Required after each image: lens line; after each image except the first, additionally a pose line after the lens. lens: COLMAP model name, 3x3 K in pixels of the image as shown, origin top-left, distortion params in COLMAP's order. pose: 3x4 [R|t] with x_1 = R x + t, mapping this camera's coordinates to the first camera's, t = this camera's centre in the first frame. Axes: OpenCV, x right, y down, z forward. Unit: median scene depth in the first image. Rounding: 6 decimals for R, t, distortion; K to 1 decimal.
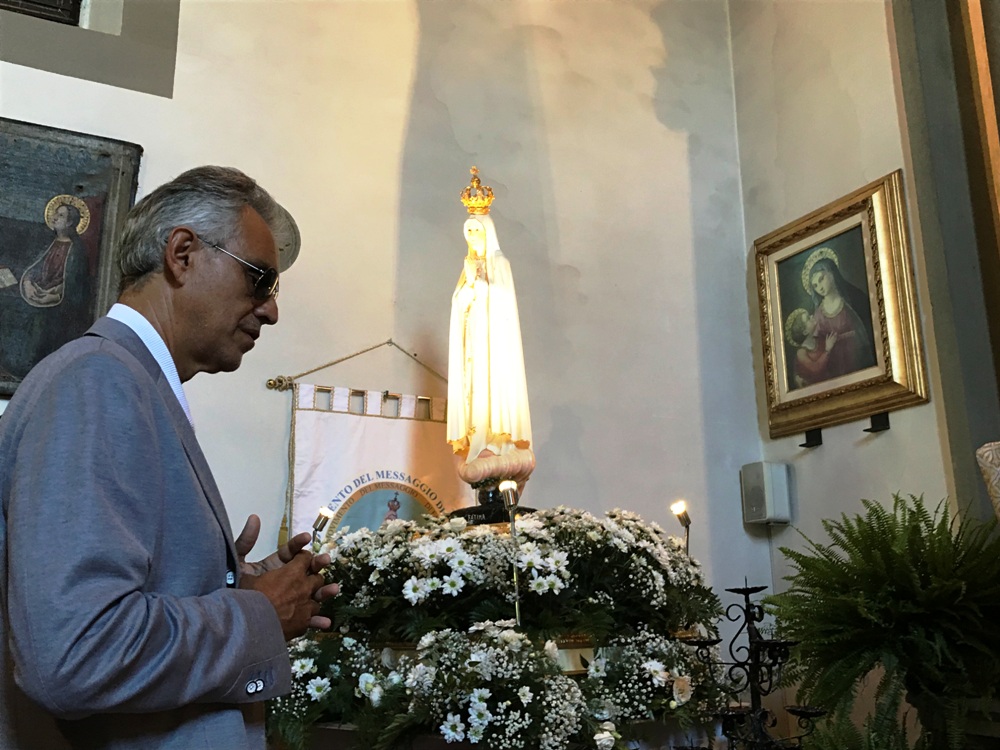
lens RADIAL K [[986.6, 0, 499.8], [0, 986.6, 361.6], [0, 0, 1]] dist [0.035977, 0.000000]
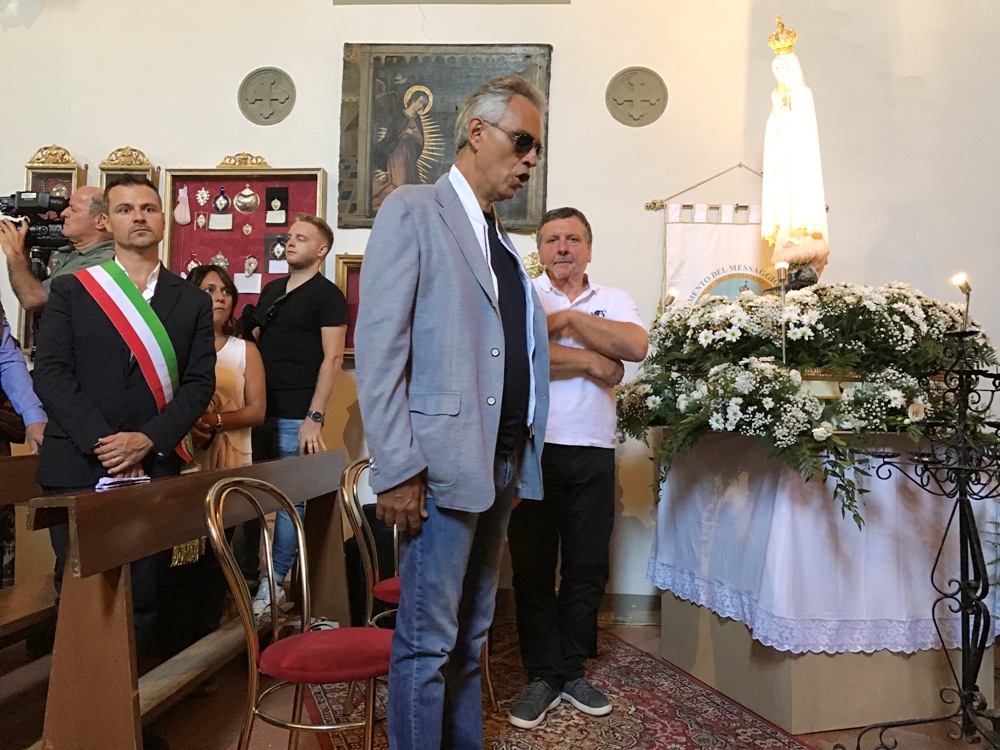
lens RADIAL K [[821.7, 0, 494.5], [0, 821.7, 370.1], [0, 0, 1]] dist [0.032242, -0.036836]
pose [[0.861385, 0.010434, -0.507845, 0.178968], [0.097089, 0.977974, 0.184772, 0.013164], [0.498587, -0.208466, 0.841399, -0.135982]]
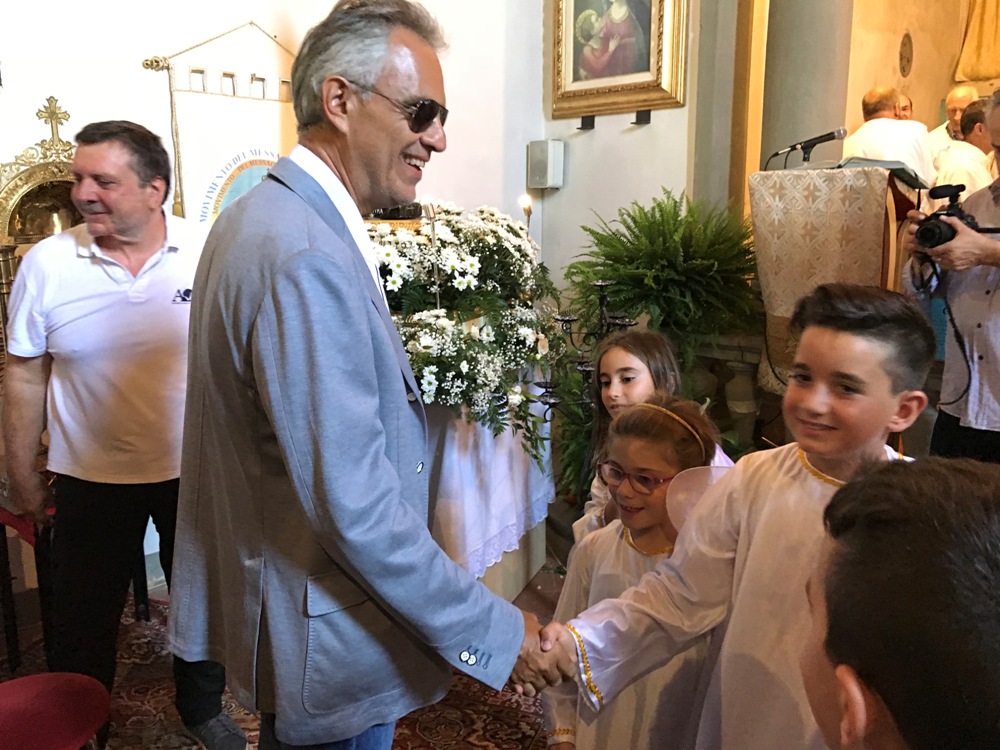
lens RADIAL K [[821.7, 0, 493.6], [0, 821.7, 364.8], [0, 0, 1]] dist [0.032242, -0.036836]
pose [[0.948456, -0.050689, 0.312827, -0.178461], [-0.090605, 0.902549, 0.420947, -0.094907], [-0.303679, -0.427593, 0.851436, 0.002411]]
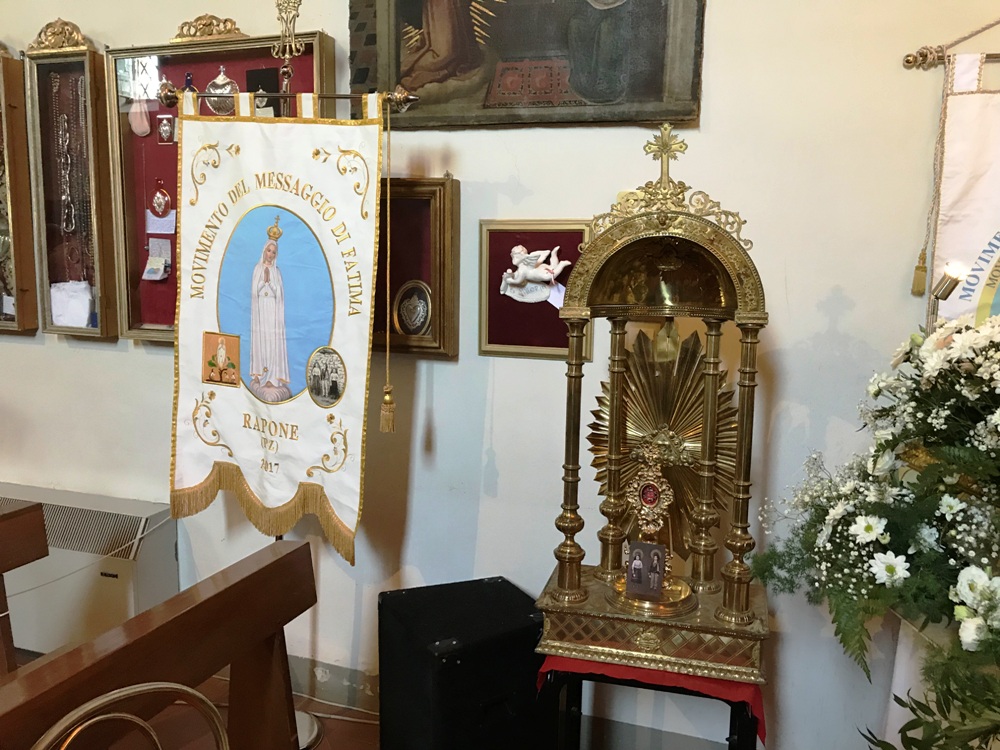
lens RADIAL K [[821.7, 0, 491.1], [0, 821.7, 370.7], [0, 0, 1]] dist [0.032242, -0.036836]
pose [[0.695624, 0.124747, -0.707492, 0.003505], [0.157569, 0.934336, 0.319670, -0.007048], [0.700913, -0.333849, 0.630290, 0.362034]]
